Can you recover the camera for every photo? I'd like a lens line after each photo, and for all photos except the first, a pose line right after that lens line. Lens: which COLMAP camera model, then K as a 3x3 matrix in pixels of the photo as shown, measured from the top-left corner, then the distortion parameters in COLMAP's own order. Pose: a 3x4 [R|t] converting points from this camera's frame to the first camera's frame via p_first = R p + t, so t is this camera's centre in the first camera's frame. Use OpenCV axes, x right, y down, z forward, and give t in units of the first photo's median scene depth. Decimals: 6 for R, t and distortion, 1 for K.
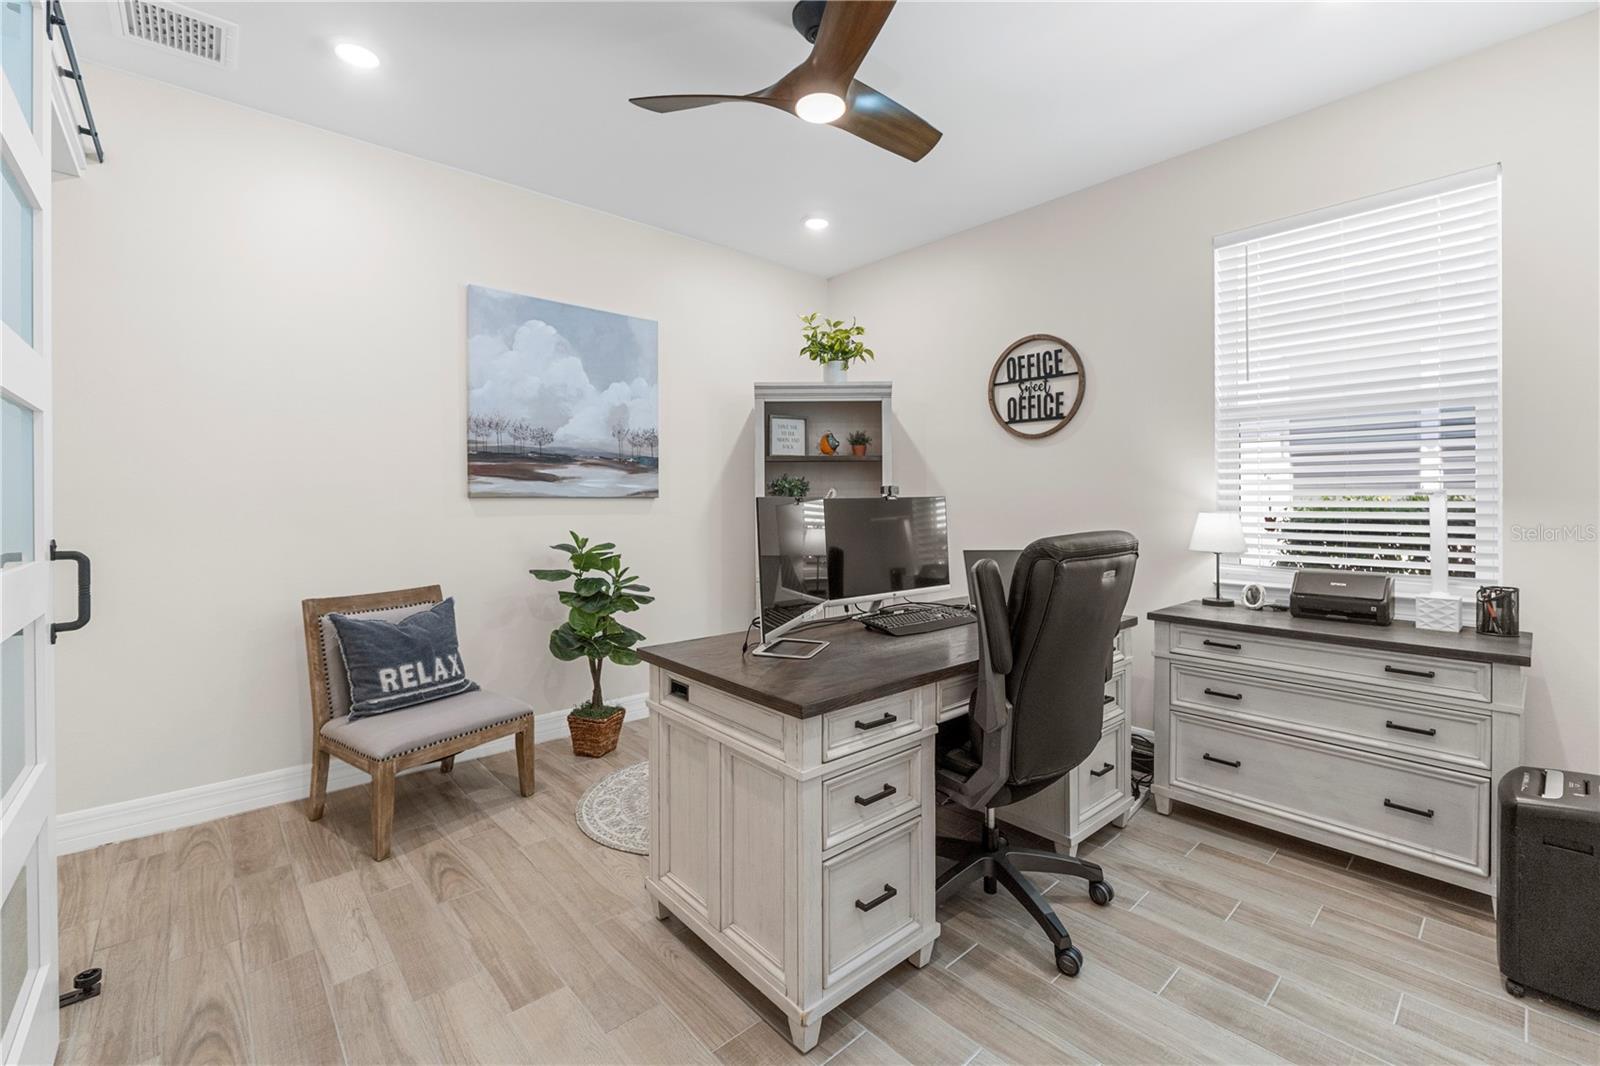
lens RADIAL K [[668.9, 0, 800.0], [0, 668.9, 506.5], [0, 0, 1]] dist [-0.006498, -0.000881]
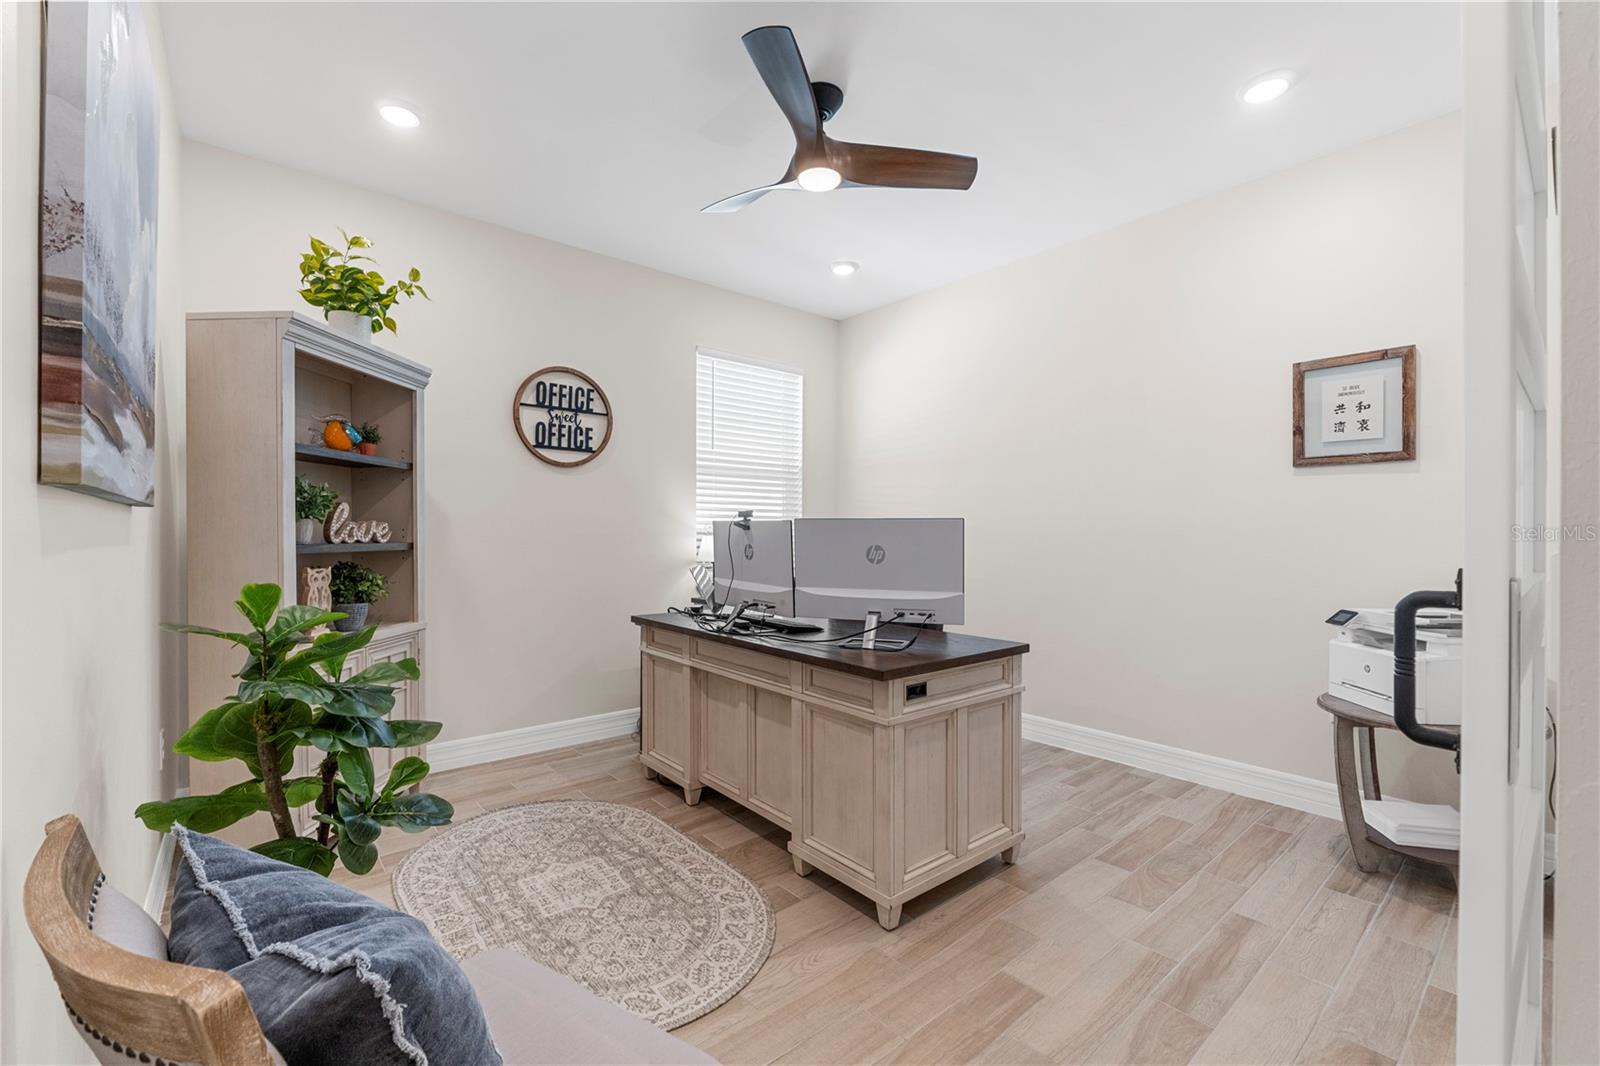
lens RADIAL K [[668.9, 0, 792.2], [0, 668.9, 535.0], [0, 0, 1]] dist [-0.006498, -0.000881]
pose [[0.037124, 0.002581, 0.999307, -0.679191], [0.005031, 0.999984, -0.002770, 0.009586], [-0.999298, 0.005130, 0.037111, 0.610635]]
